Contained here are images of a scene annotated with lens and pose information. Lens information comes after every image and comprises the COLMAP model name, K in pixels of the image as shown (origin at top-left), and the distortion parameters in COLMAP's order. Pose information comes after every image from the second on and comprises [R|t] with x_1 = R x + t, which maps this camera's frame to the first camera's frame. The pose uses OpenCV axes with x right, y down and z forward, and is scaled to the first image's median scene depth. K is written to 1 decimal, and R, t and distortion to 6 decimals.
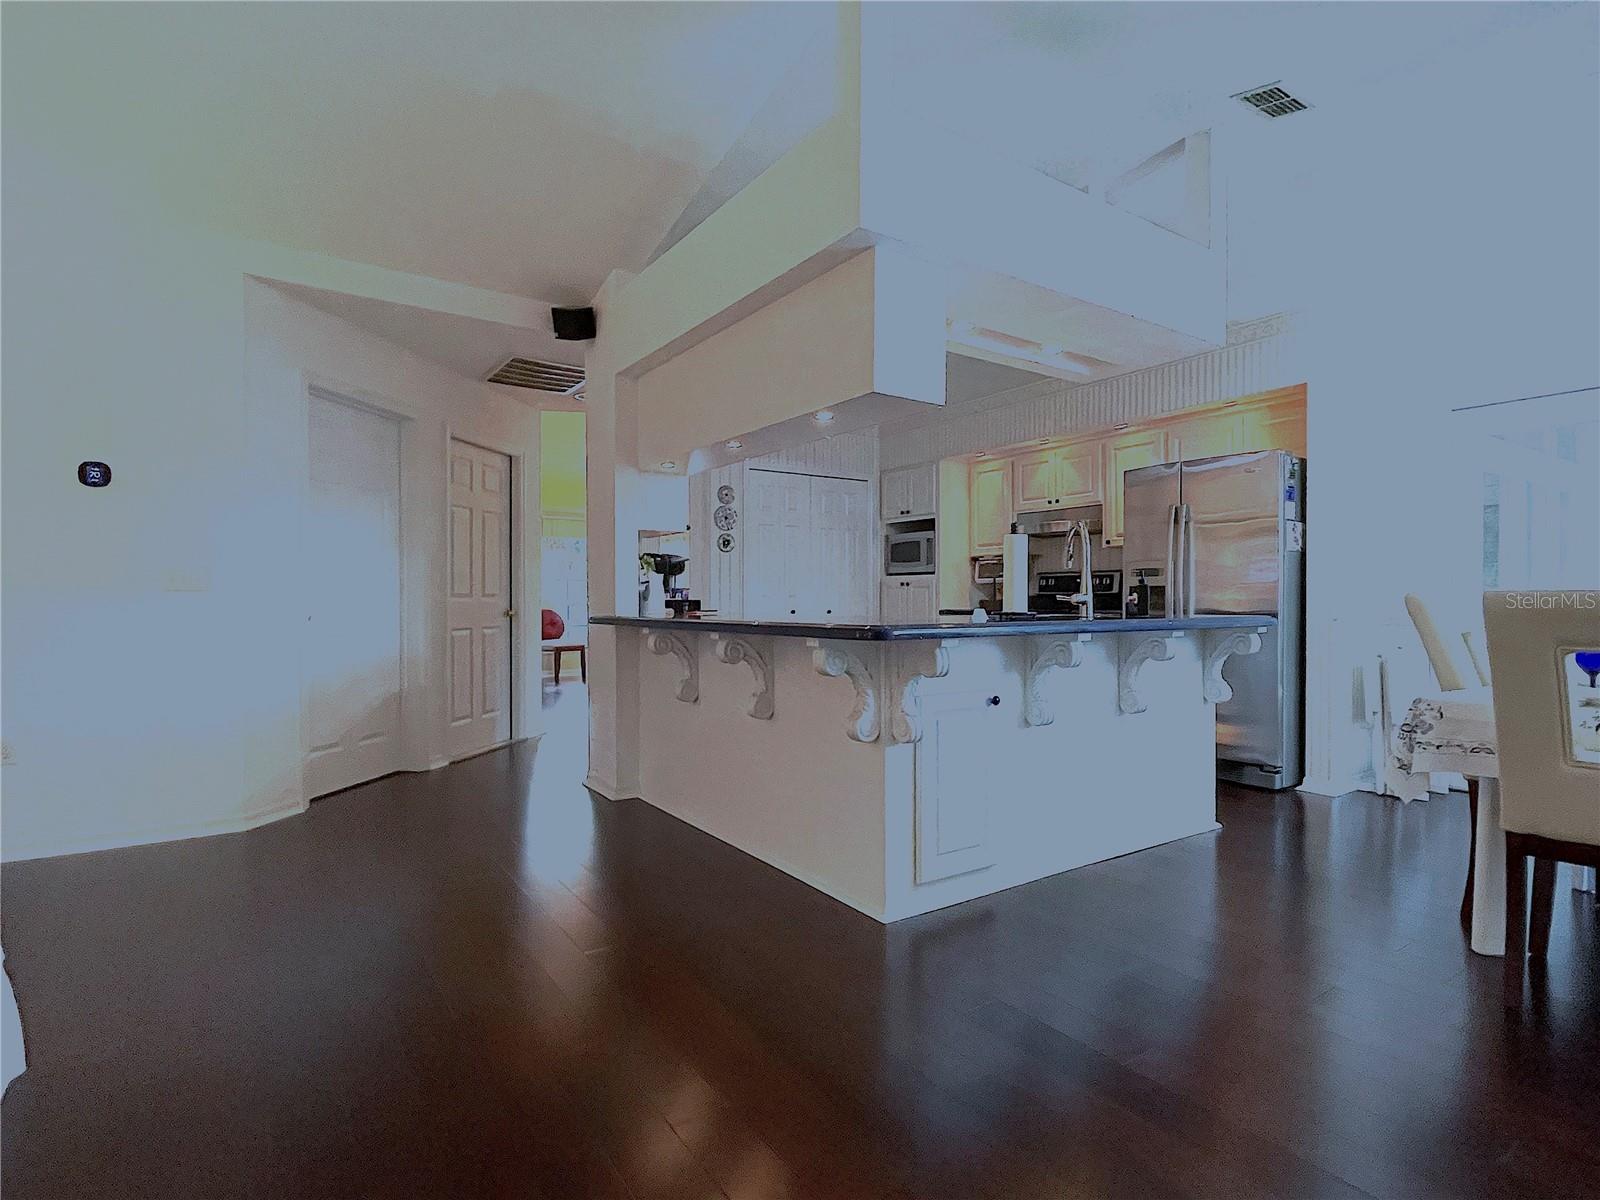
lens RADIAL K [[809.6, 0, 800.3], [0, 809.6, 603.1], [0, 0, 1]] dist [-0.000024, -0.000002]
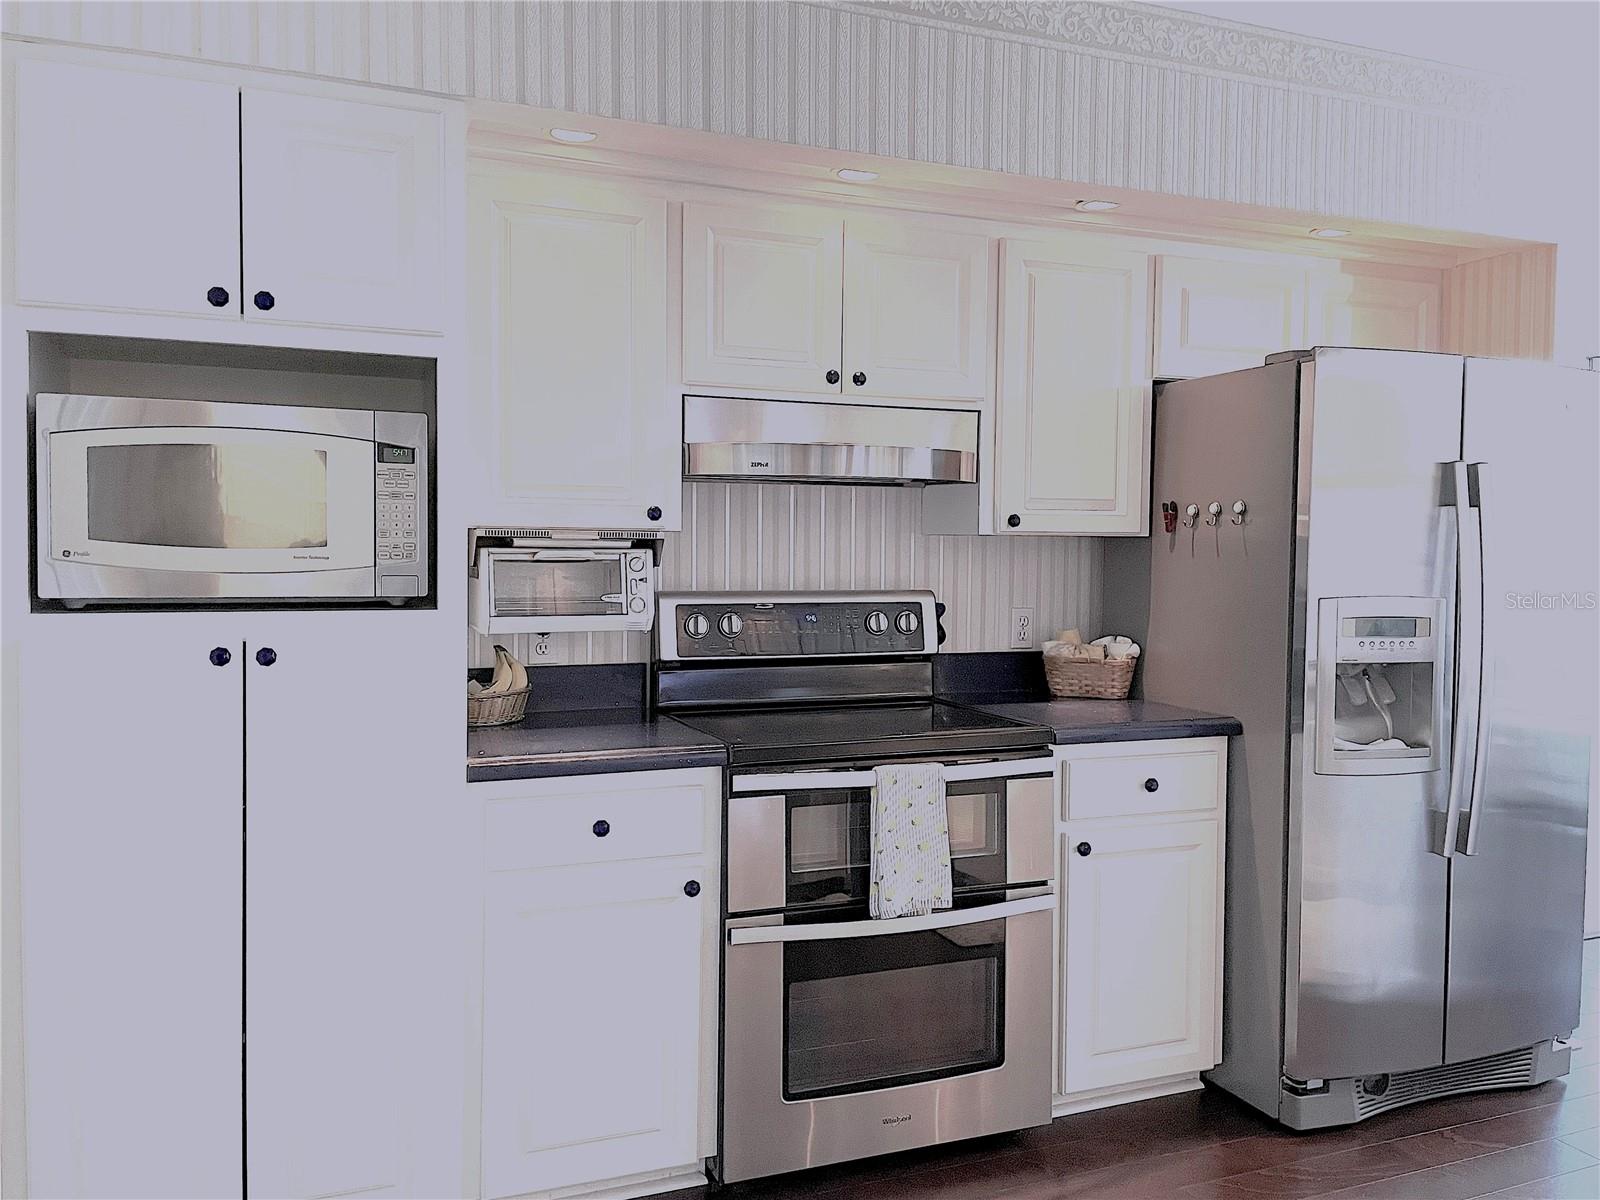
lens RADIAL K [[1213.5, 0, 800.2], [0, 1213.5, 599.0], [0, 0, 1]] dist [-0.001730, -0.000143]
pose [[0.231288, -0.039755, 0.972073, -0.155122], [-0.002644, 0.999135, 0.041491, -0.059490], [-0.972882, -0.012167, 0.230983, 0.925951]]
